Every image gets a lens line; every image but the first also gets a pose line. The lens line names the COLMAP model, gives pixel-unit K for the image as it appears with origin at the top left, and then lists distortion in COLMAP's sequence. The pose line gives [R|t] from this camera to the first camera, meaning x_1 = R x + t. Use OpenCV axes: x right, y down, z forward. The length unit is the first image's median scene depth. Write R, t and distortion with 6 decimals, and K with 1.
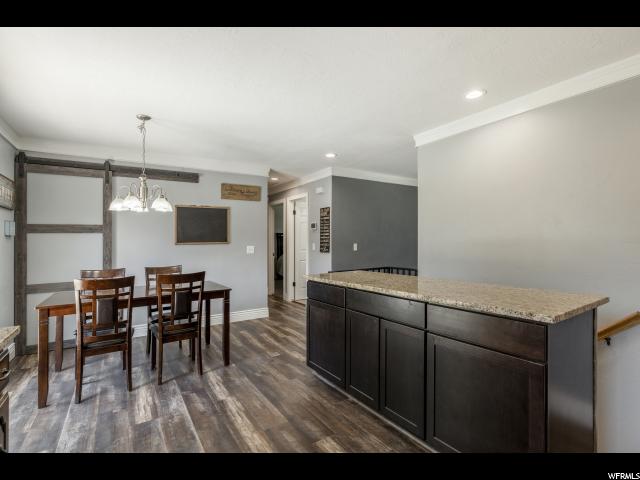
lens RADIAL K [[324.4, 0, 323.6], [0, 324.4, 245.2], [0, 0, 1]] dist [0.004198, -0.000179]
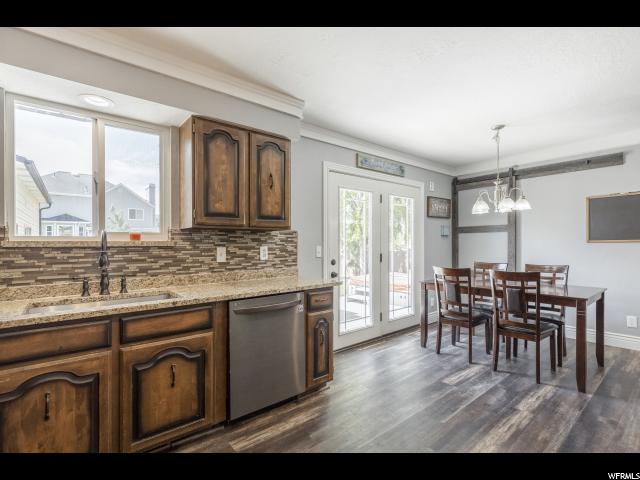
lens RADIAL K [[313.4, 0, 321.0], [0, 313.4, 242.2], [0, 0, 1]] dist [-0.003844, 0.001104]
pose [[0.085046, 0.010696, -0.996320, 0.468390], [-0.003308, 0.999940, 0.010453, -0.011248], [0.996371, 0.002407, 0.085077, 0.312651]]
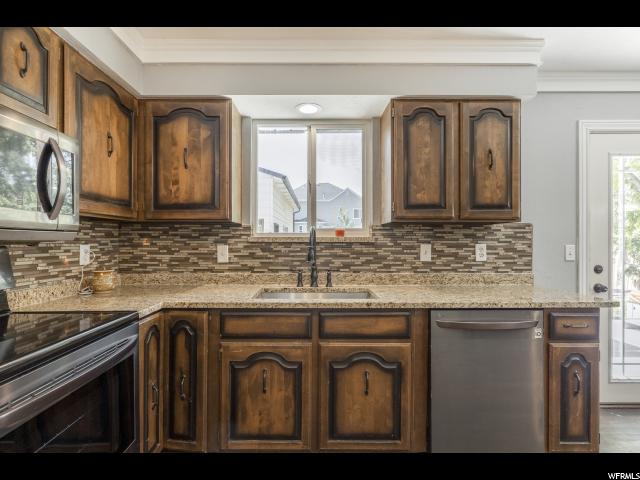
lens RADIAL K [[313.4, 0, 312.5], [0, 313.4, 237.6], [0, 0, 1]] dist [-0.003844, 0.001104]
pose [[-0.570823, 0.006802, -0.821045, 0.346334], [0.000799, 0.999970, 0.007729, -0.009400], [0.821072, 0.003756, -0.570812, 0.318462]]
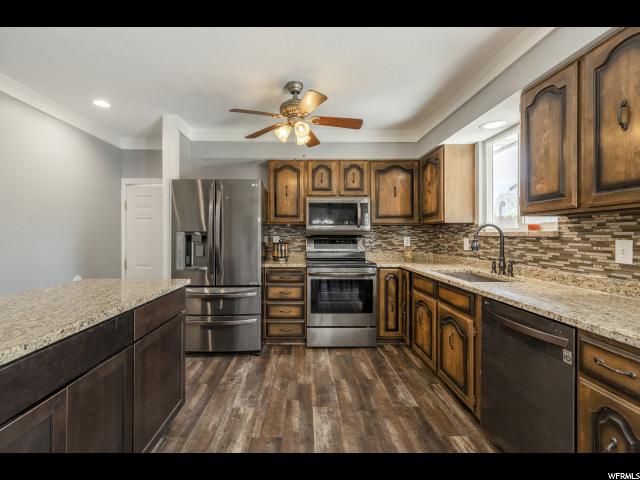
lens RADIAL K [[280.6, 0, 313.0], [0, 280.6, 231.9], [0, 0, 1]] dist [0.009665, -0.000800]
pose [[-0.841358, 0.018598, 0.540158, -0.294178], [0.015015, 0.999826, -0.011037, -0.003711], [-0.540270, -0.001175, -0.841491, 0.868822]]
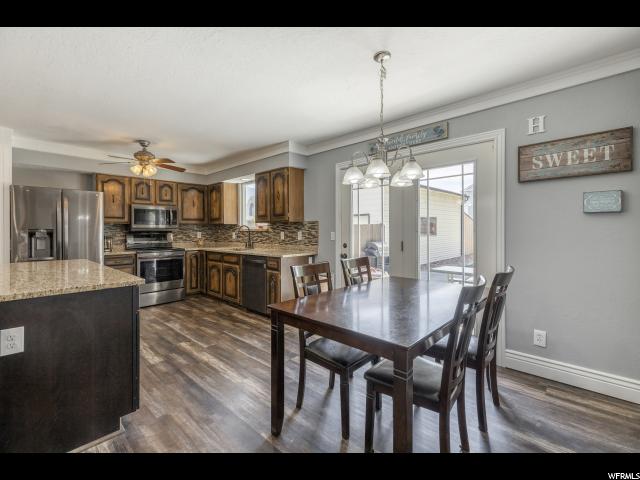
lens RADIAL K [[280.6, 0, 294.5], [0, 280.6, 230.2], [0, 0, 1]] dist [0.009665, -0.000800]
pose [[-0.985011, 0.020785, -0.171234, -0.290922], [0.019462, 0.999766, 0.009406, -0.008271], [0.171389, 0.005932, -0.985186, 1.704650]]
